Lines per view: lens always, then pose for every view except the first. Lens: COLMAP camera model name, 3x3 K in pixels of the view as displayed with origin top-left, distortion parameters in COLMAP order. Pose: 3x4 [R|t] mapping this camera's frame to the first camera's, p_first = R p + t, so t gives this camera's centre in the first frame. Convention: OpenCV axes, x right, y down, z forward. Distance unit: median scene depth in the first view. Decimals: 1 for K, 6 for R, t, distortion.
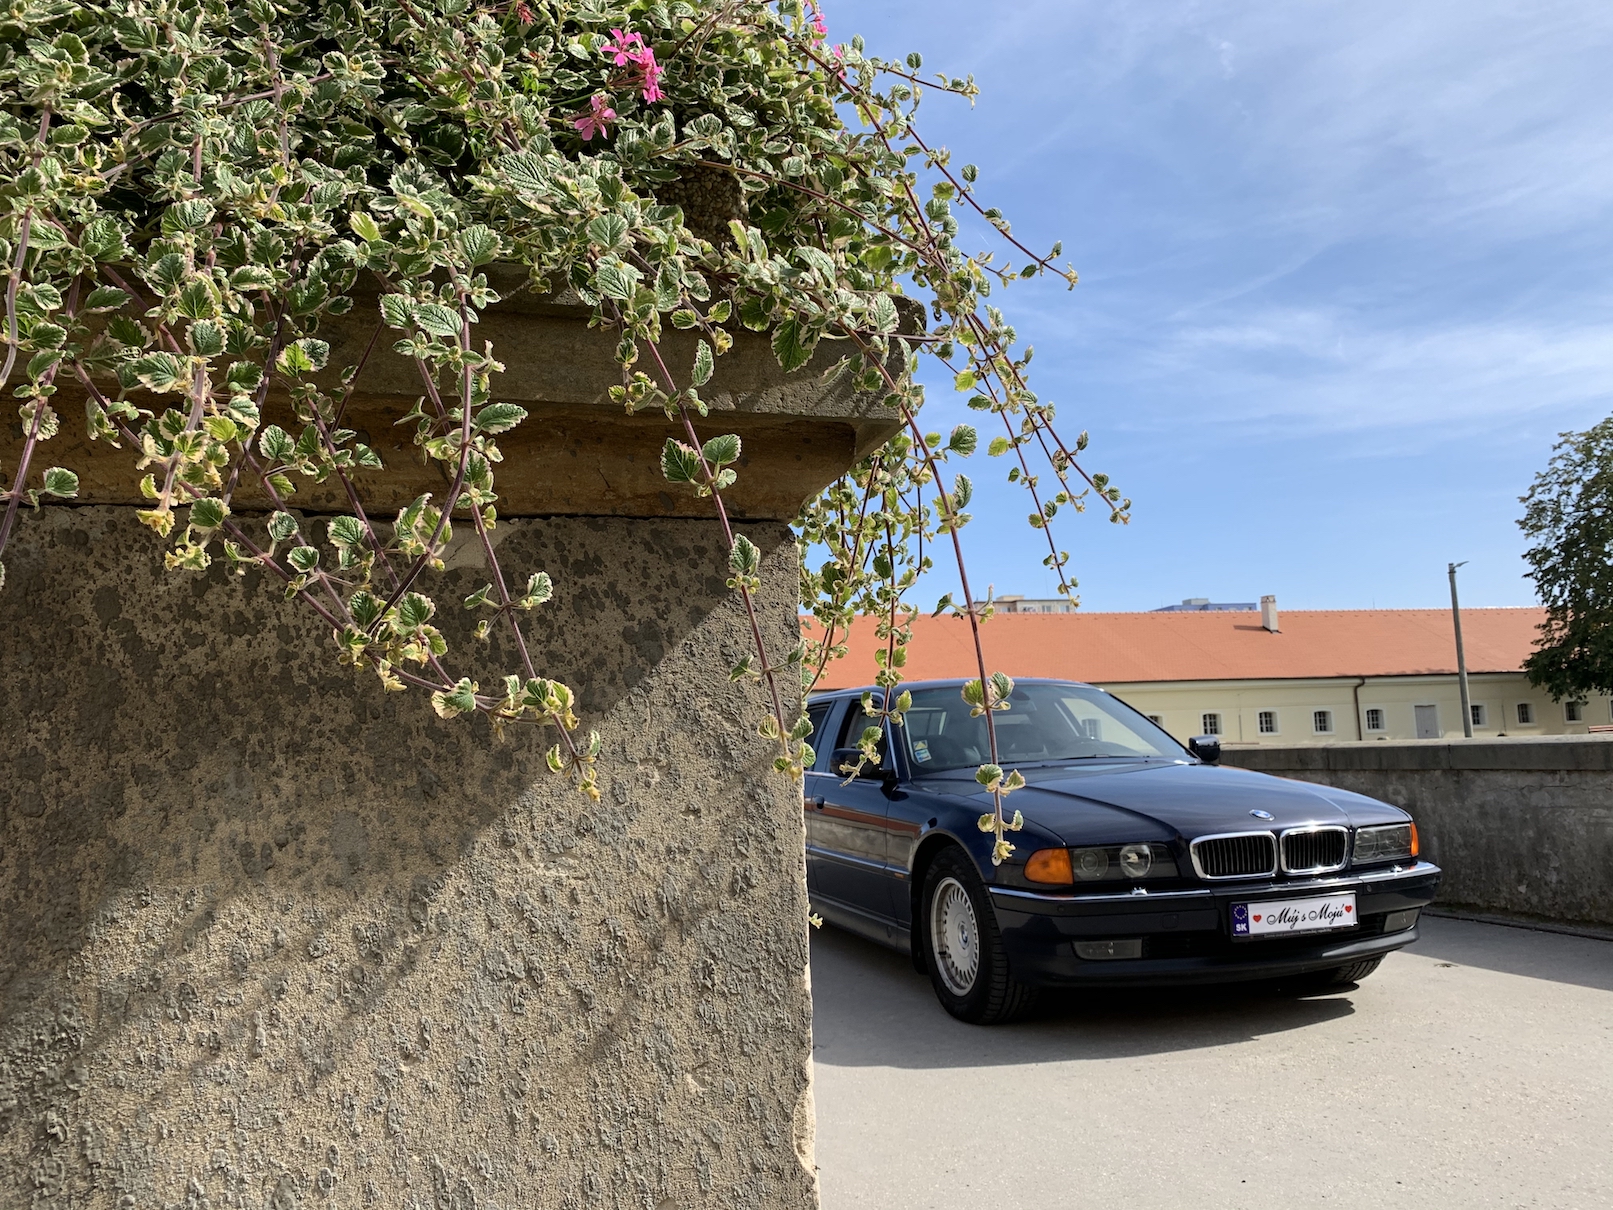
lens RADIAL K [[1236.5, 0, 837.3], [0, 1236.5, 594.2], [0, 0, 1]] dist [0.014310, -0.013205]
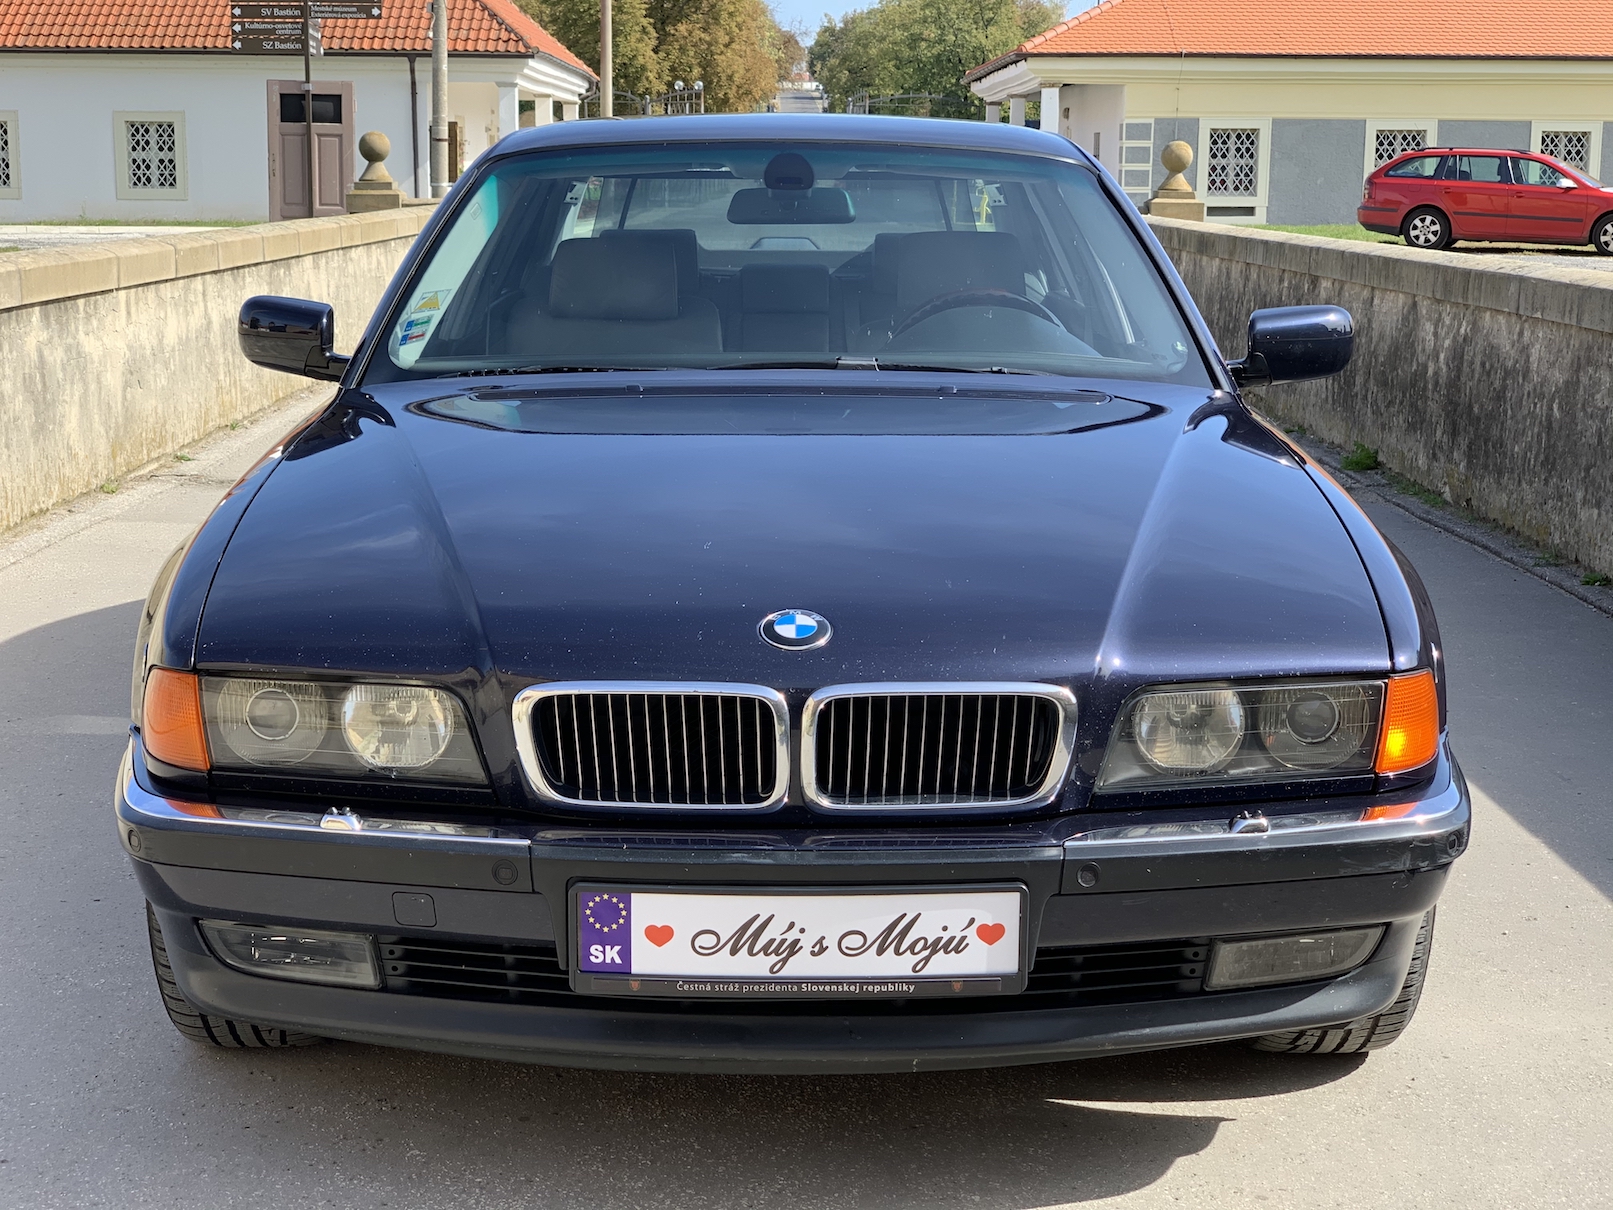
lens RADIAL K [[2408.8, 0, 788.6], [0, 2408.8, 606.5], [0, 0, 1]] dist [0.058026, 0.000000]
pose [[0.952059, 0.100853, -0.288812, 0.538314], [-0.008758, 0.952693, 0.303808, -0.024746], [0.305789, -0.286714, 0.907903, 0.423356]]
